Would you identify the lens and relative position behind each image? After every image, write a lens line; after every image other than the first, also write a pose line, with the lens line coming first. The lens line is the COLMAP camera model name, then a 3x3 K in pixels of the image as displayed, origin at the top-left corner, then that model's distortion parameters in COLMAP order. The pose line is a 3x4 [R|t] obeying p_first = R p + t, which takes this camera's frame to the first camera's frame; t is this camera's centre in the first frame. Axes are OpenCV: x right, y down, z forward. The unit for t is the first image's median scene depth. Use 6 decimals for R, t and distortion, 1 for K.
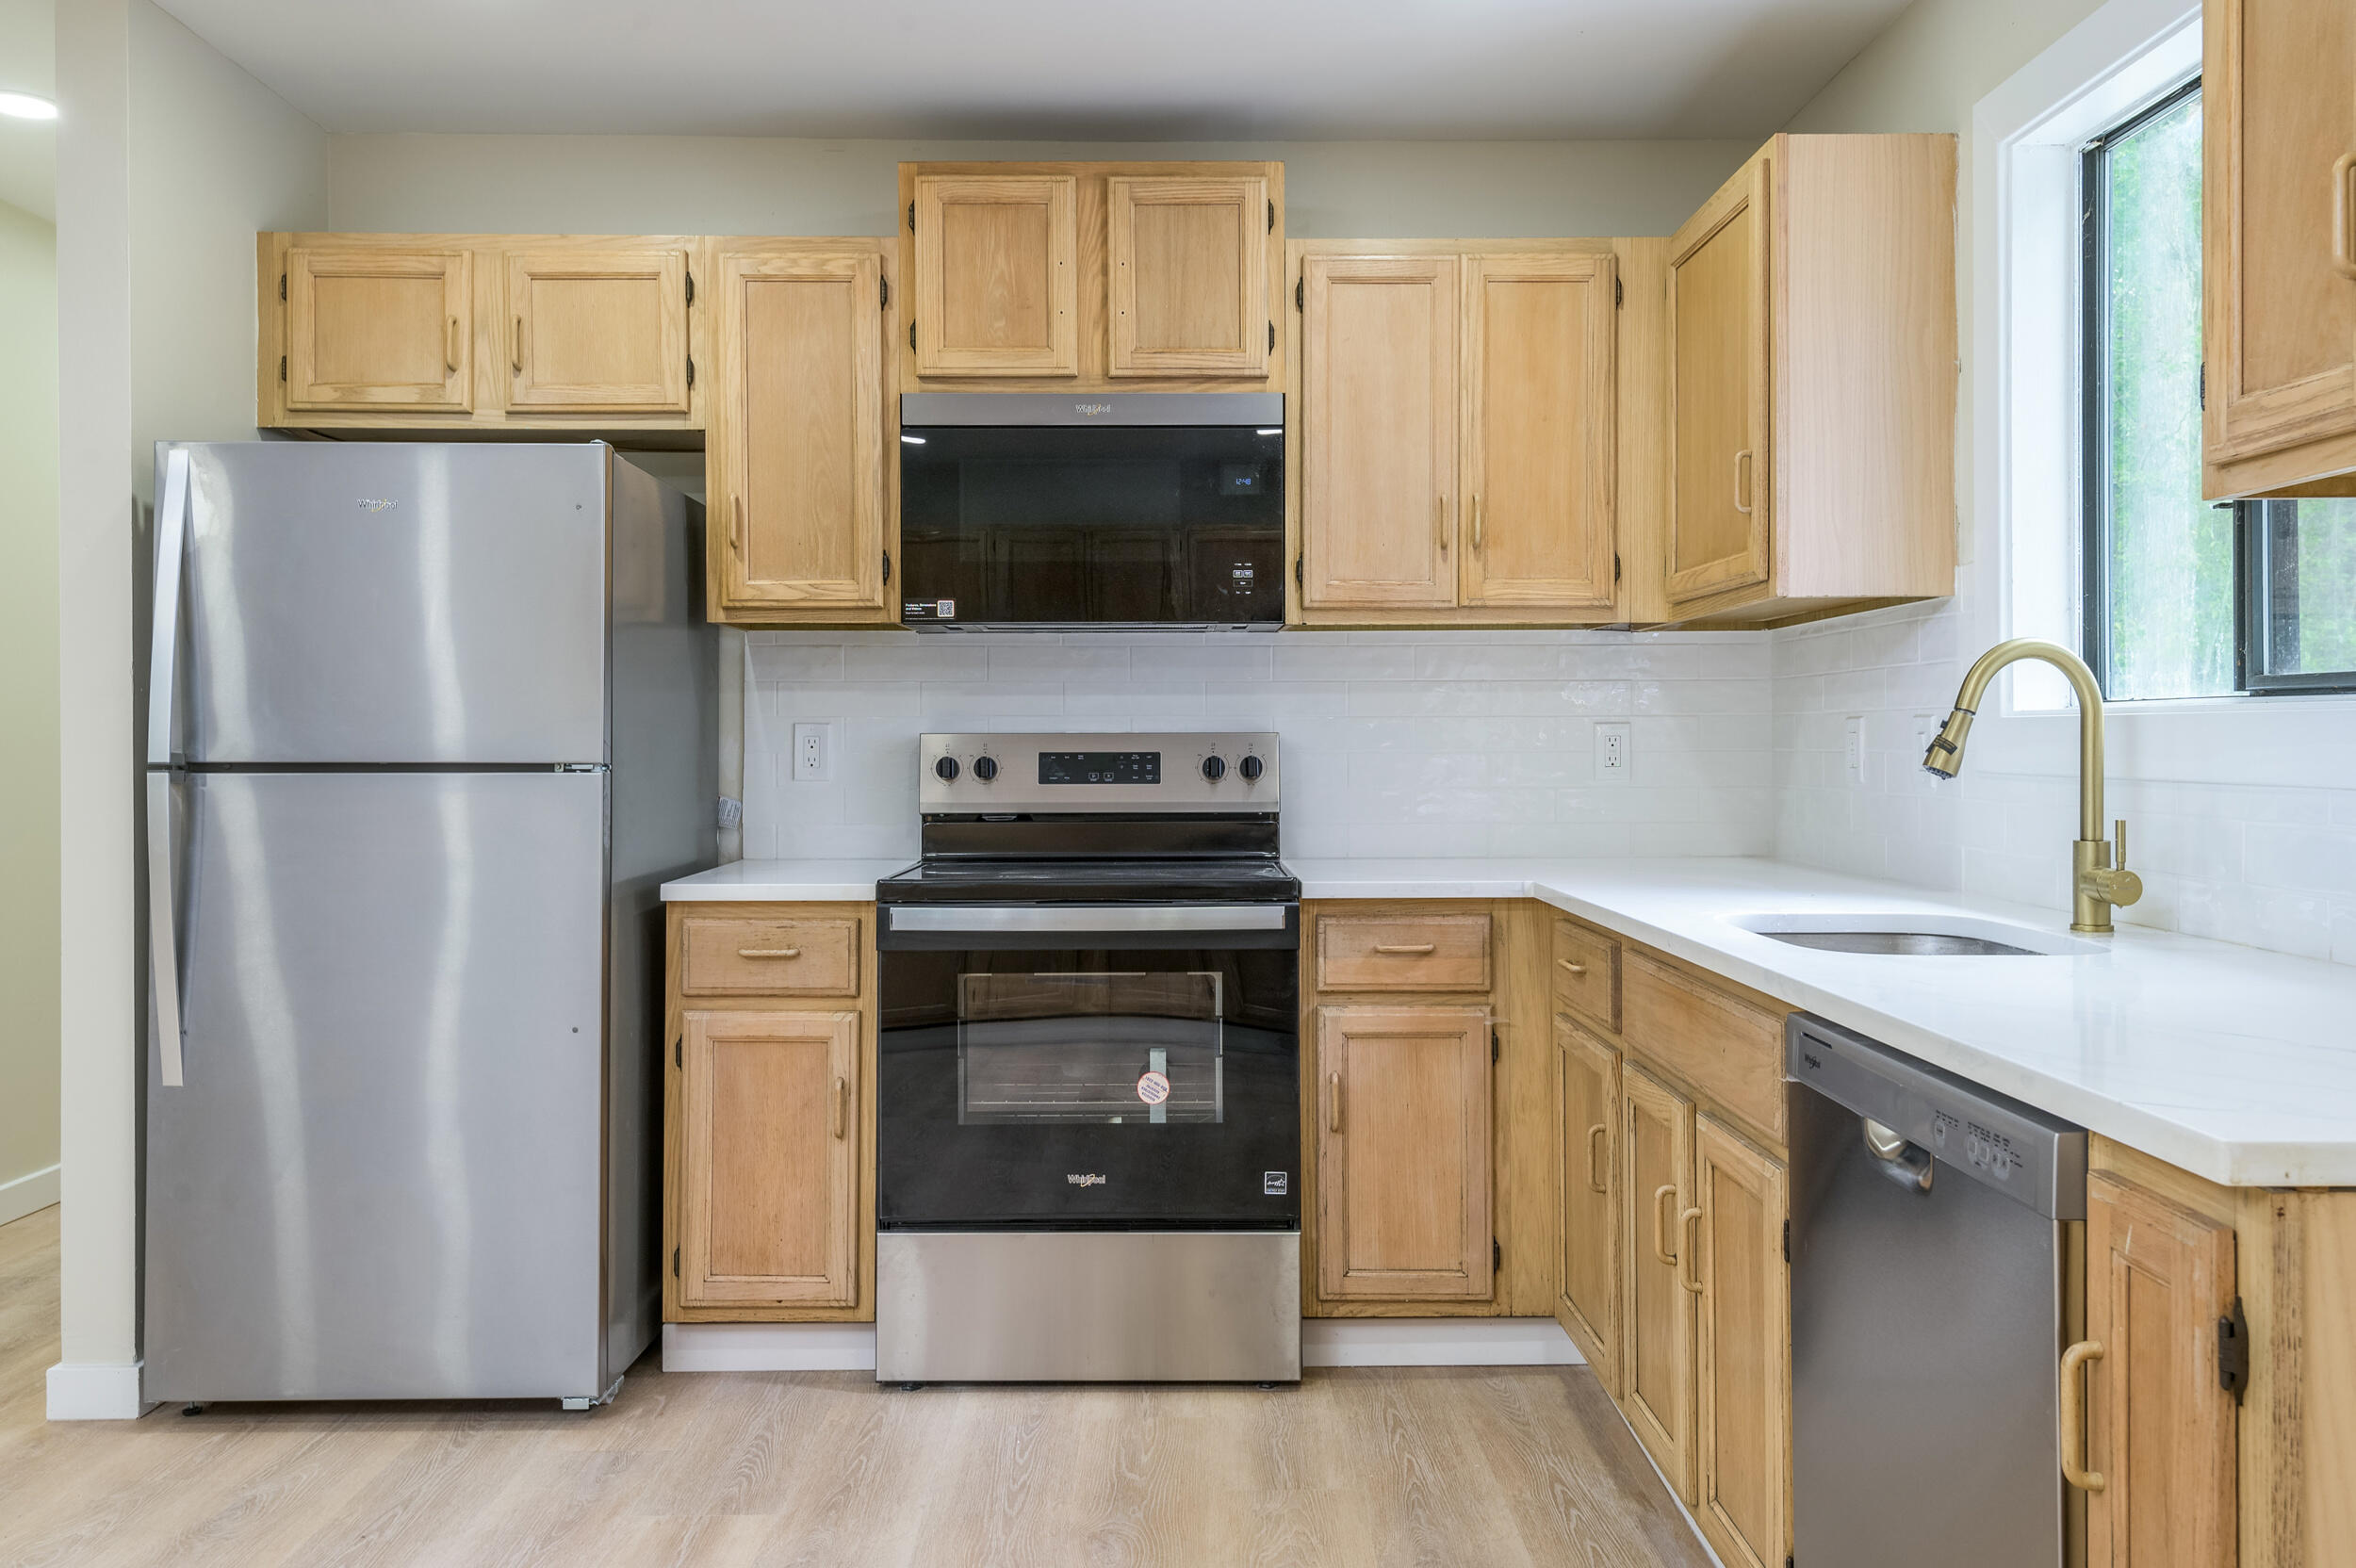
lens RADIAL K [[1787.6, 0, 1181.3], [0, 1787.6, 751.6], [0, 0, 1]] dist [0.048338, -0.041838]
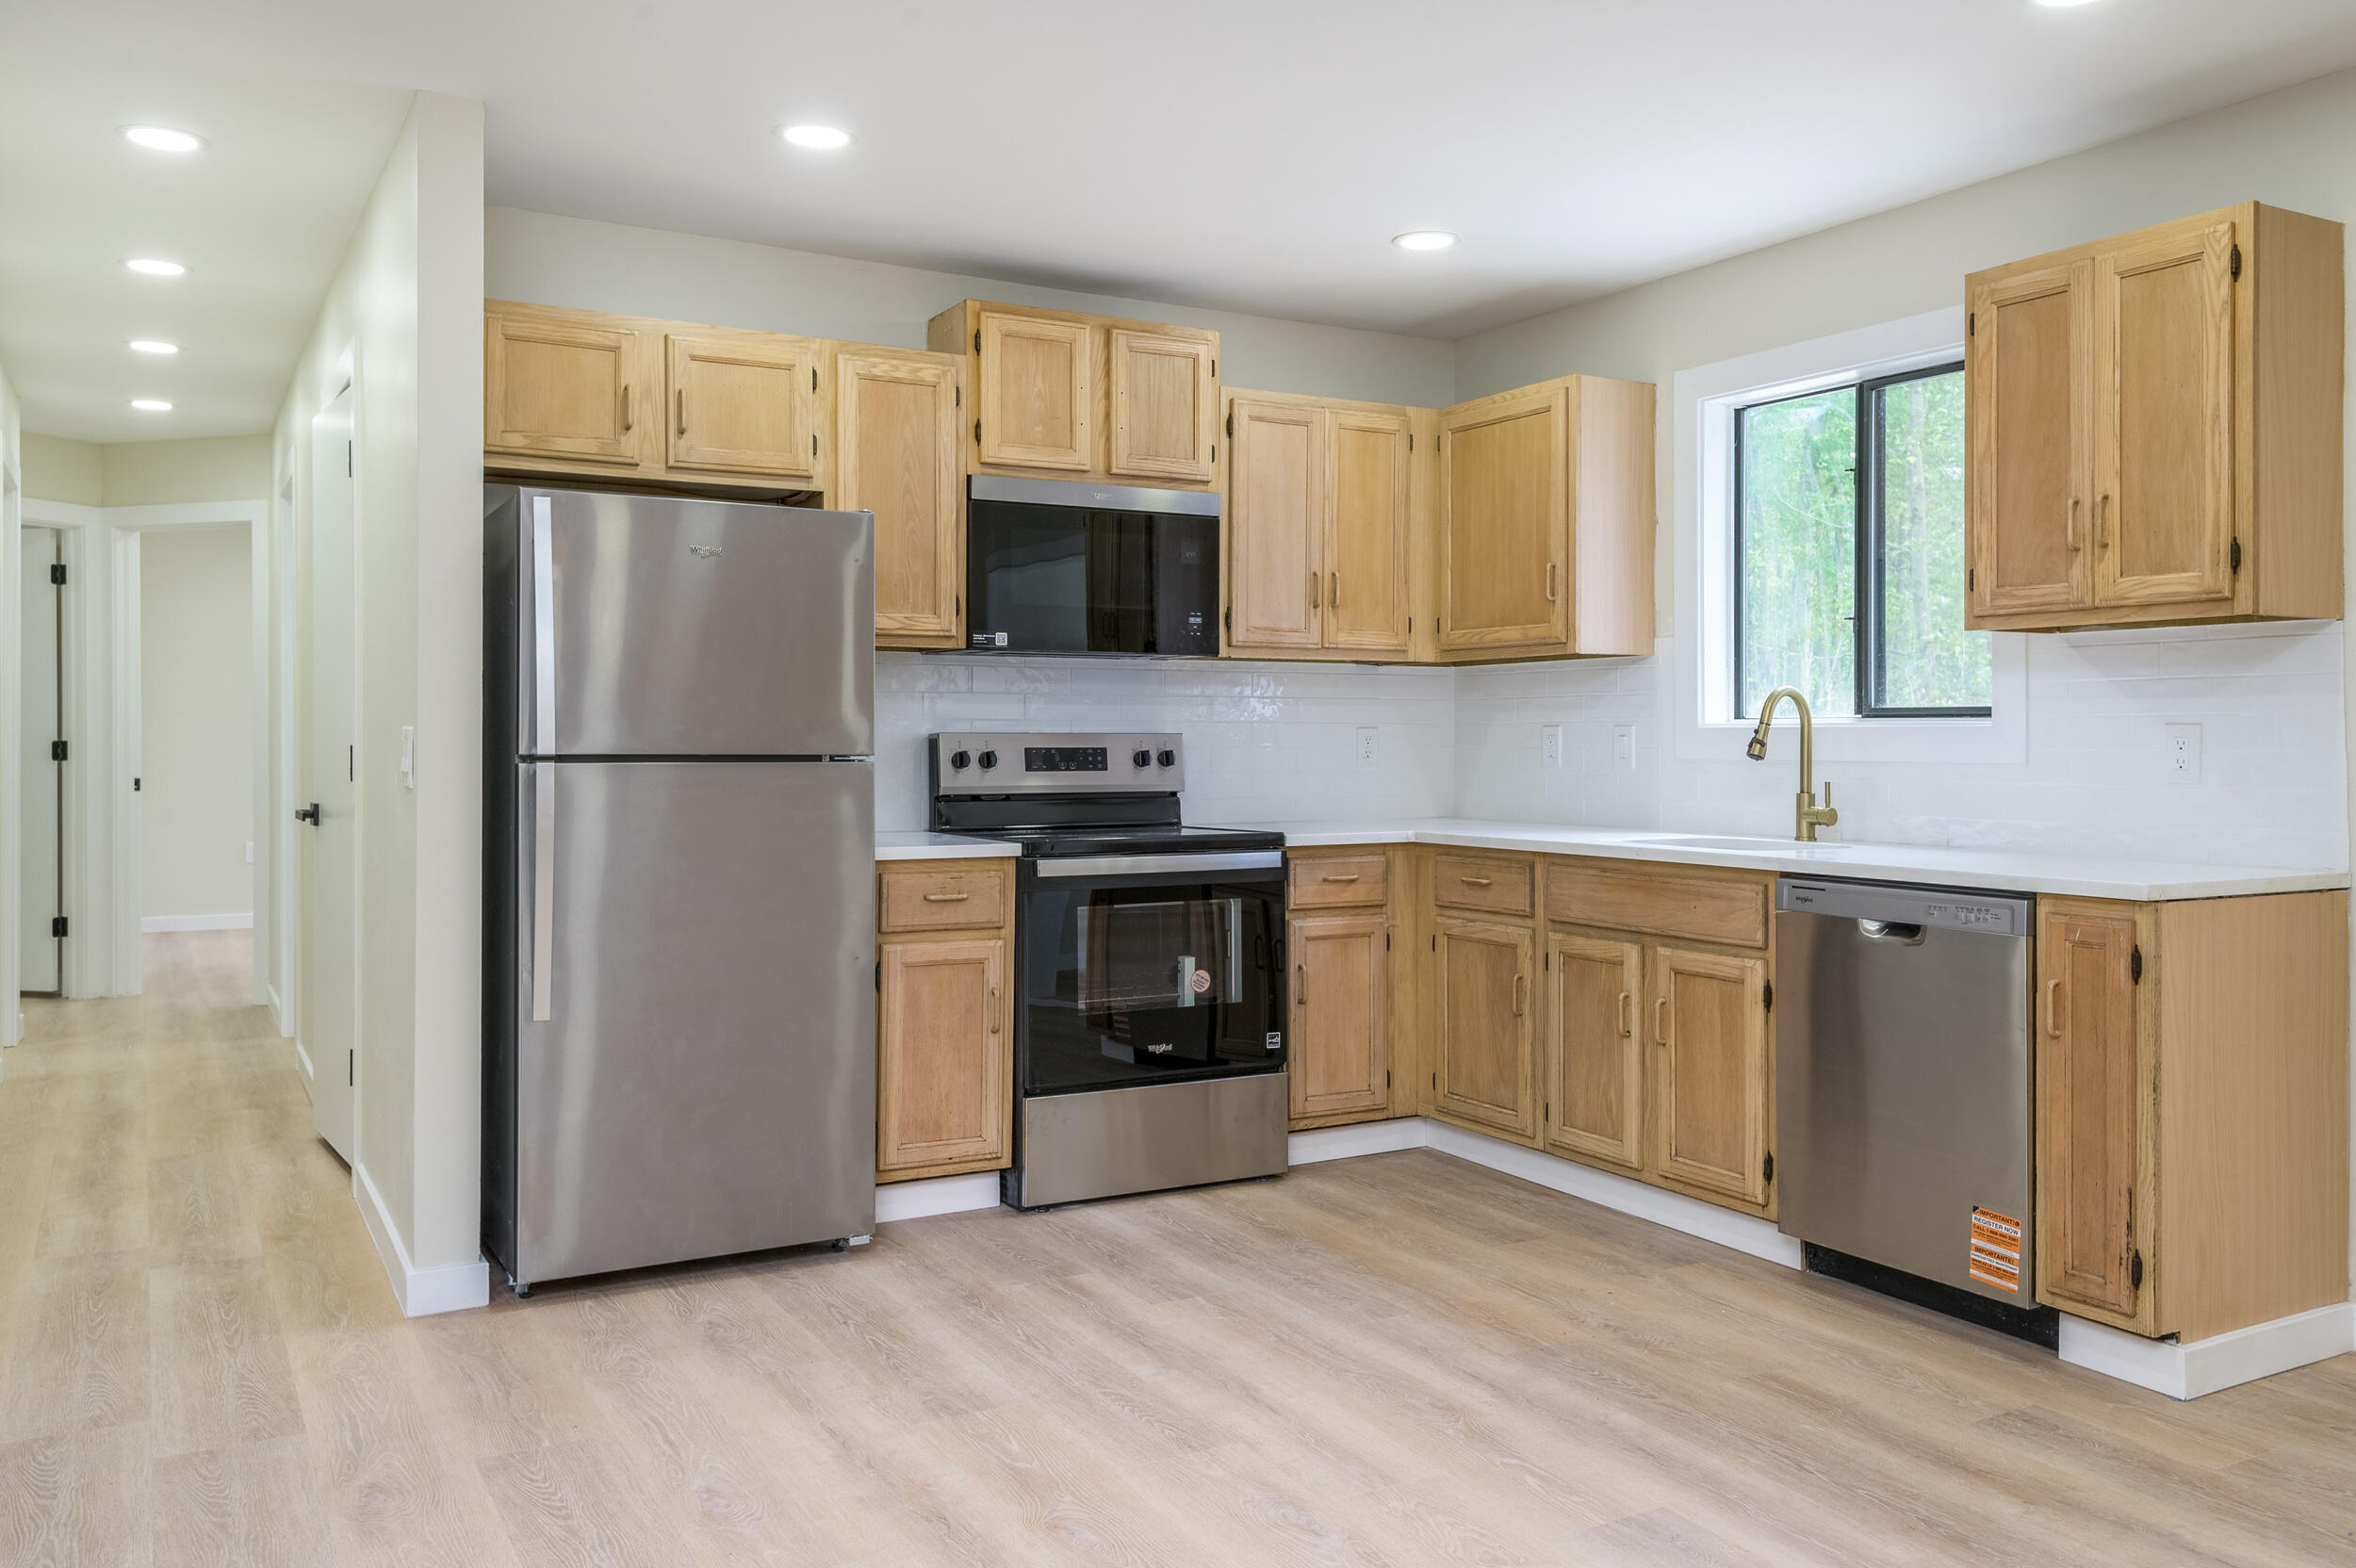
lens RADIAL K [[1787.6, 0, 1181.3], [0, 1787.6, 751.6], [0, 0, 1]] dist [0.048338, -0.041838]
pose [[0.876818, -0.000560, 0.480822, -0.656398], [0.000636, 1.000000, 0.000005, 0.003683], [-0.480822, 0.000301, 0.876818, -0.228614]]
